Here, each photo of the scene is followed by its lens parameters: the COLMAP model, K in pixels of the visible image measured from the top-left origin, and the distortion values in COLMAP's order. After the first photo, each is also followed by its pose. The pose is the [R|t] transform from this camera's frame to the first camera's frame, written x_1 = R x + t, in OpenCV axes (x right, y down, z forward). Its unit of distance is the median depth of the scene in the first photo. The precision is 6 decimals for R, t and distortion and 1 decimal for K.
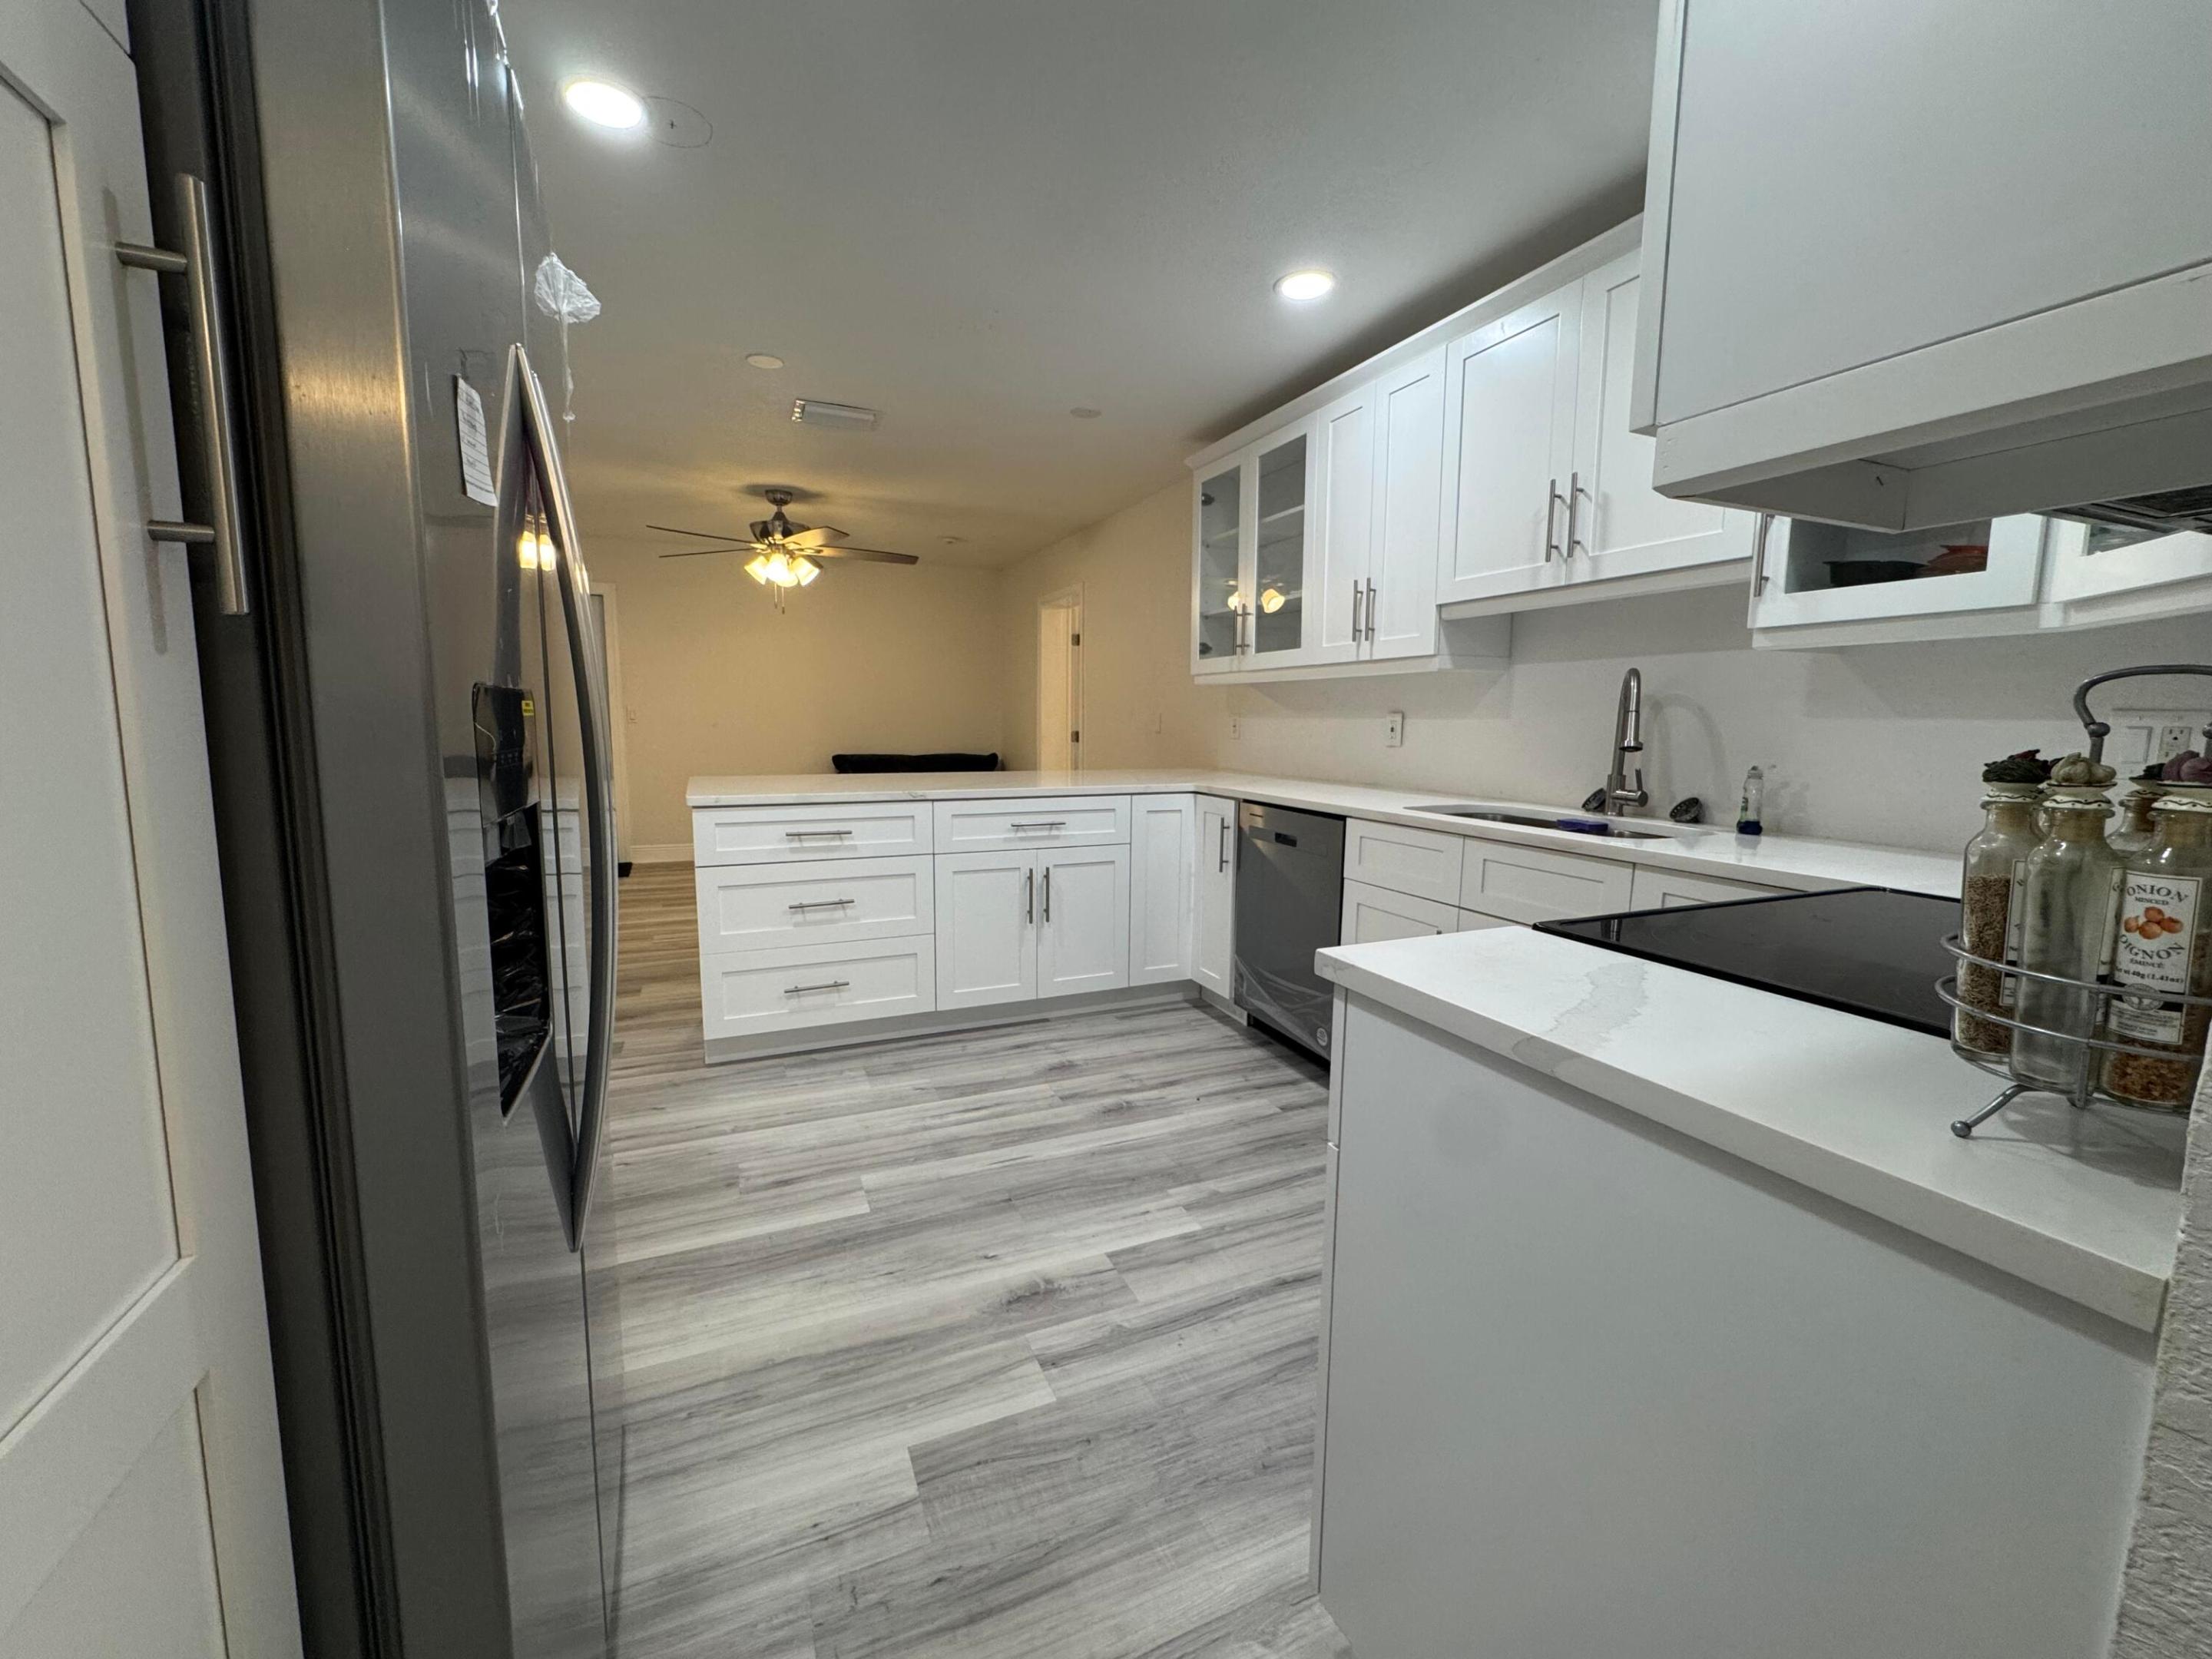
lens RADIAL K [[884.9, 0, 1126.4], [0, 884.9, 832.5], [0, 0, 1]] dist [-0.003253, 0.001017]
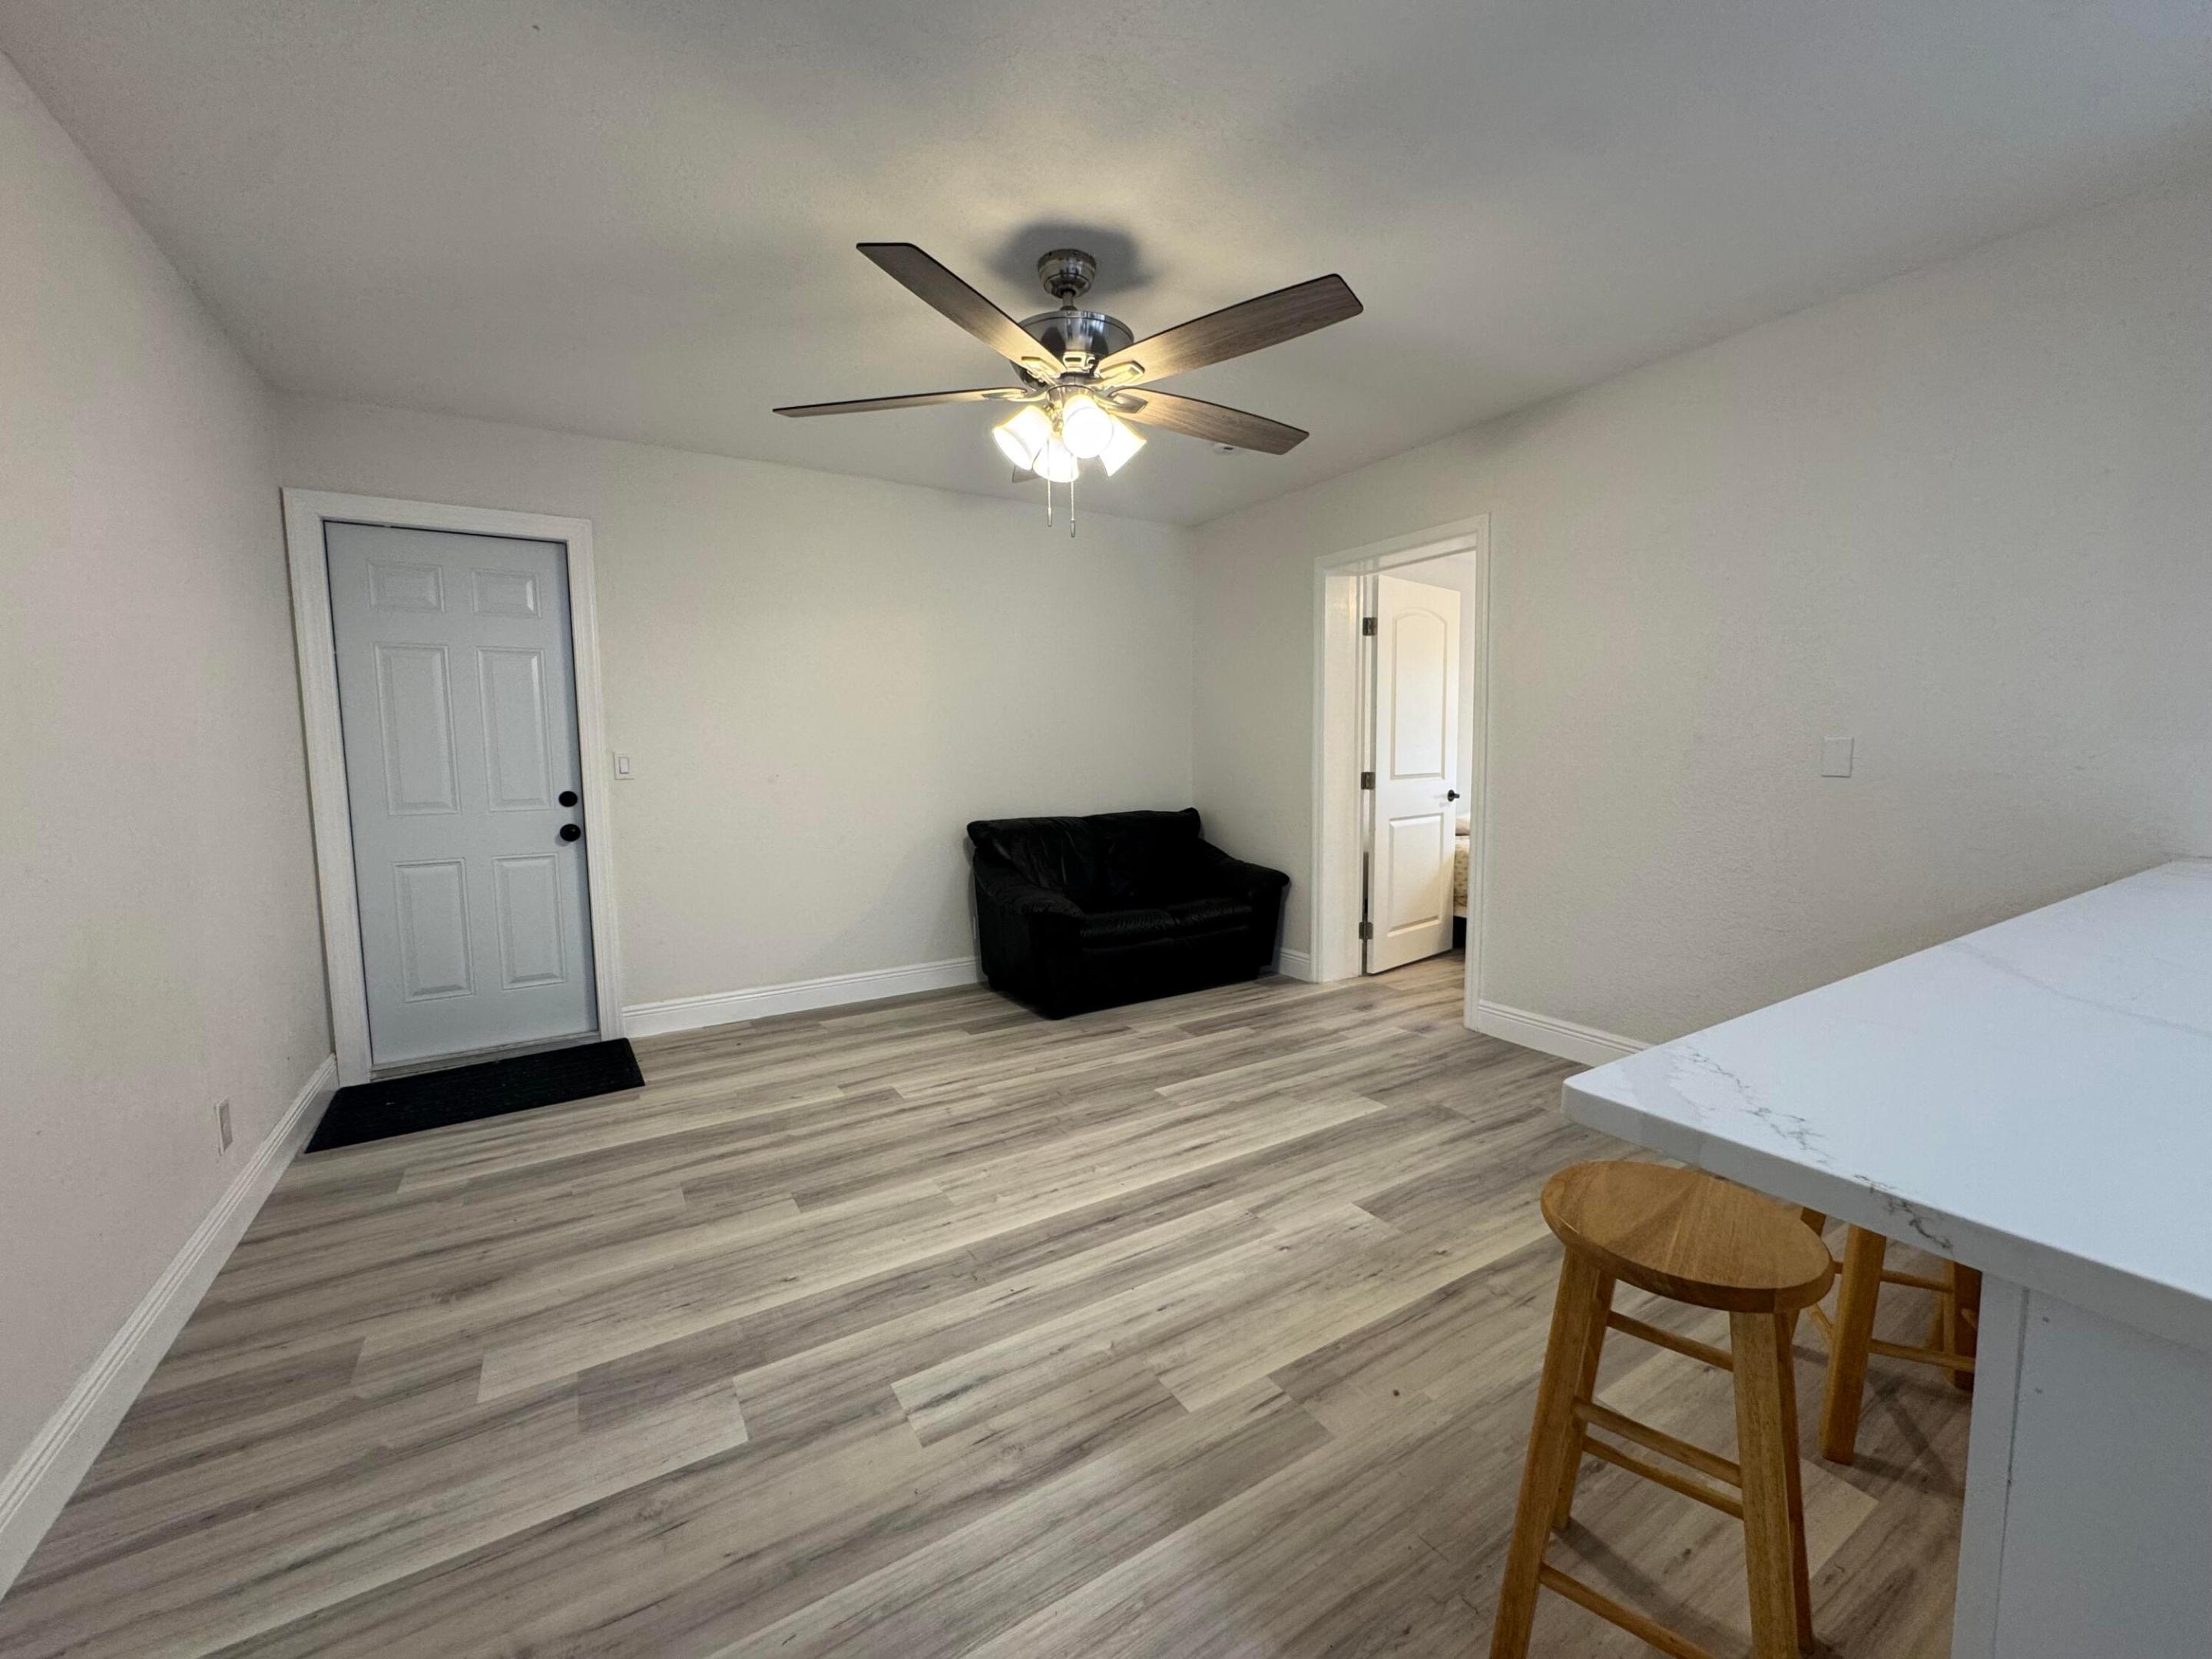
lens RADIAL K [[884.9, 0, 1113.0], [0, 884.9, 832.7], [0, 0, 1]] dist [-0.003253, 0.001017]
pose [[0.991991, -0.029441, 0.122829, -0.666649], [0.034152, 0.998753, -0.036424, -0.121050], [-0.121603, 0.040327, 0.991759, 0.869456]]
